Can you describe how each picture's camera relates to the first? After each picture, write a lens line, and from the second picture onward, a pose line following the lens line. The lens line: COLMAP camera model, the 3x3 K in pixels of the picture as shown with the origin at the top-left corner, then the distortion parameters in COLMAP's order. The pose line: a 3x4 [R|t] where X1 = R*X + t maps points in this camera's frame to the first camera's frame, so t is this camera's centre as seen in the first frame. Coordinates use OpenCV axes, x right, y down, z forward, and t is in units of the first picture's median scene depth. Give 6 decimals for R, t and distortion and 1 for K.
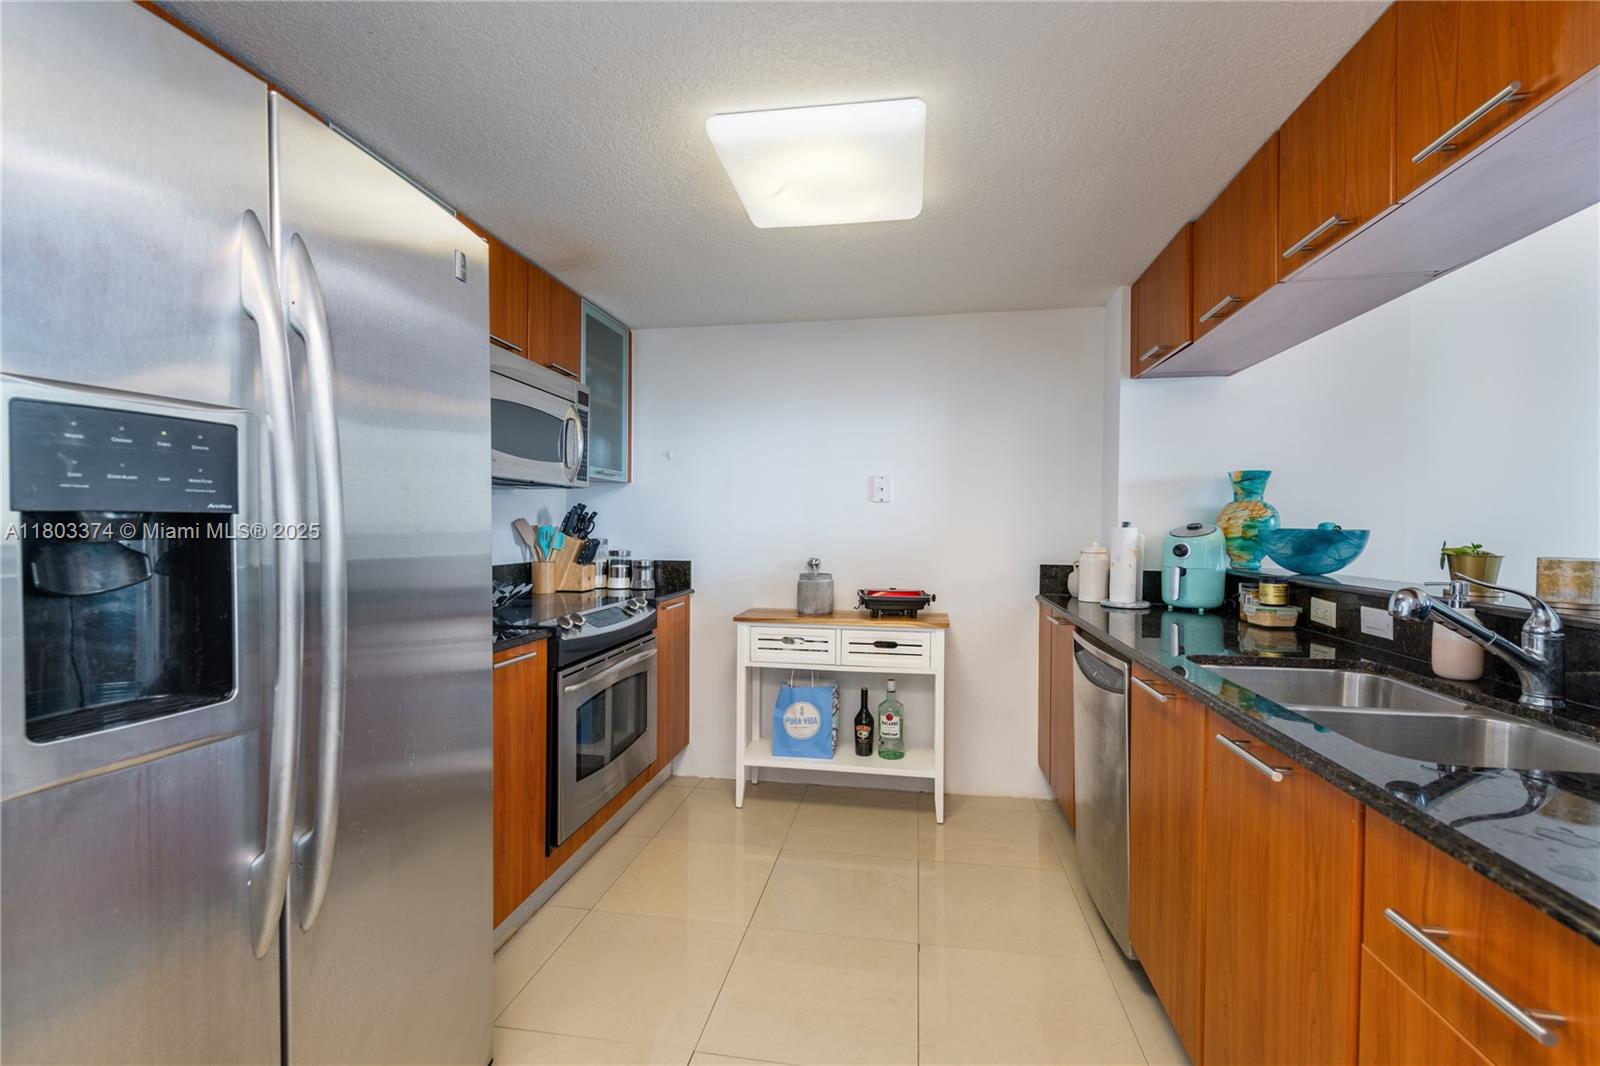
lens RADIAL K [[681.6, 0, 798.4], [0, 681.6, 541.1], [0, 0, 1]] dist [-0.002395, -0.004036]
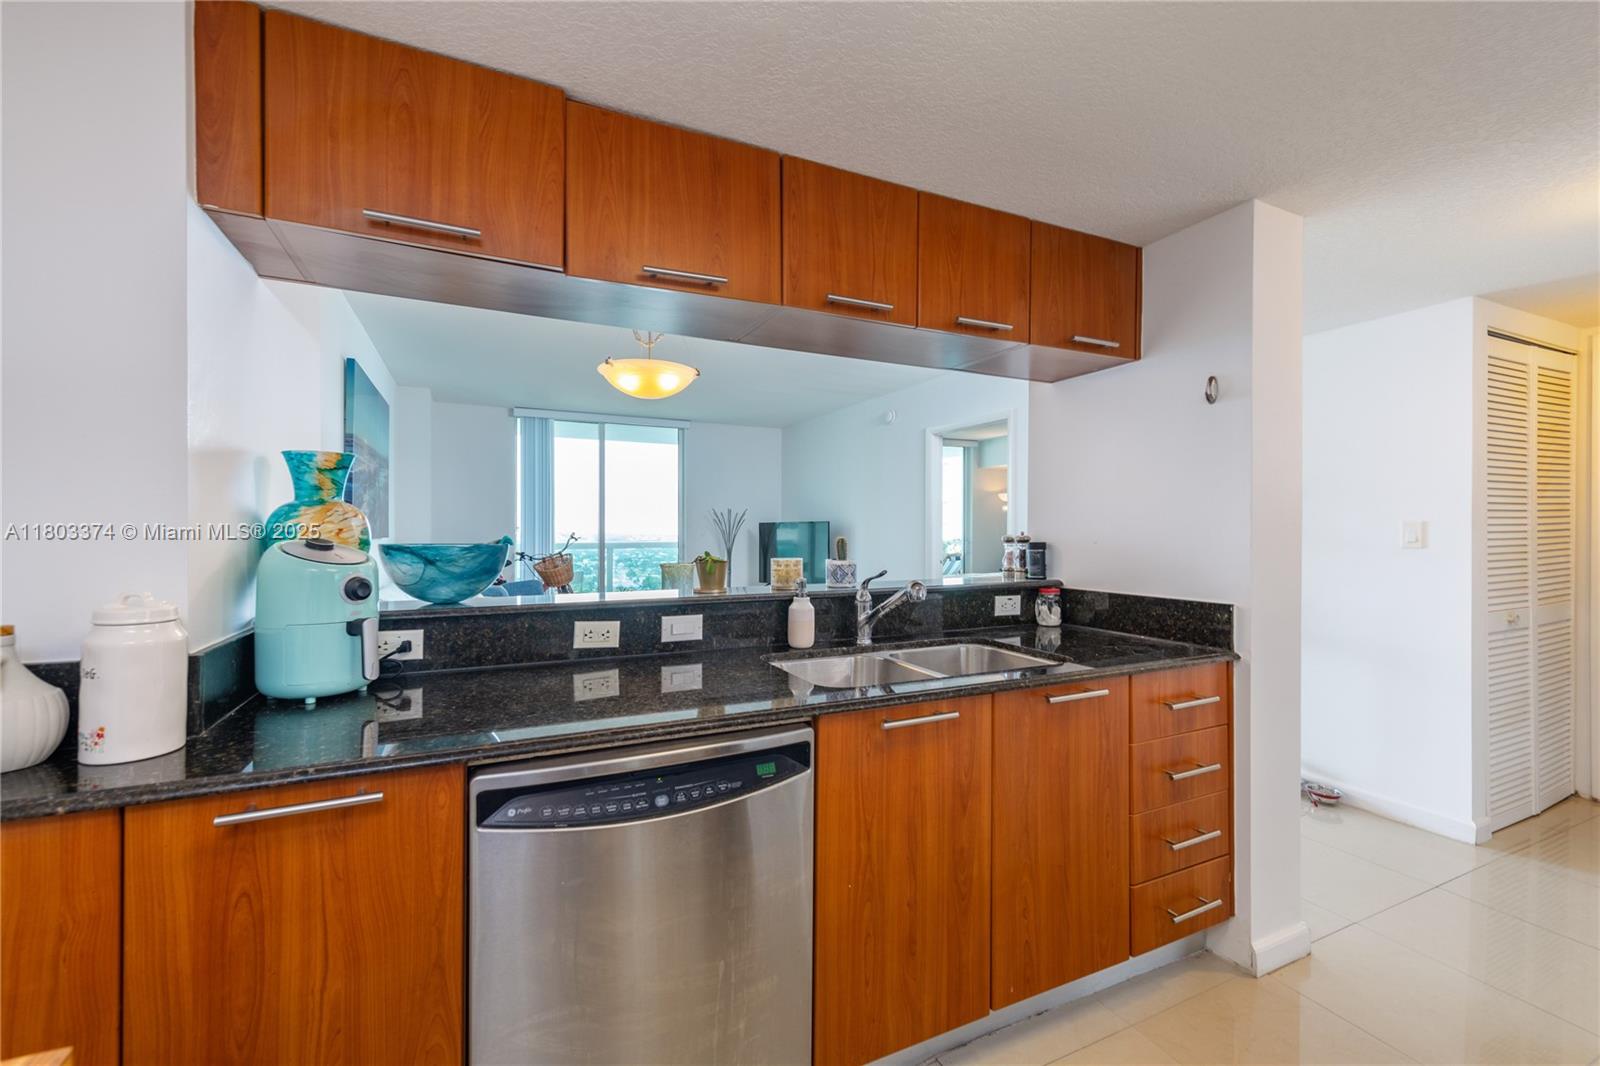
lens RADIAL K [[634.0, 0, 804.3], [0, 634.0, 533.5], [0, 0, 1]] dist [-0.003959, -0.000190]
pose [[-0.565192, -0.010304, 0.824895, -0.106721], [0.015752, 0.999605, 0.023279, -0.053247], [-0.824809, 0.026151, -0.564807, 1.399284]]
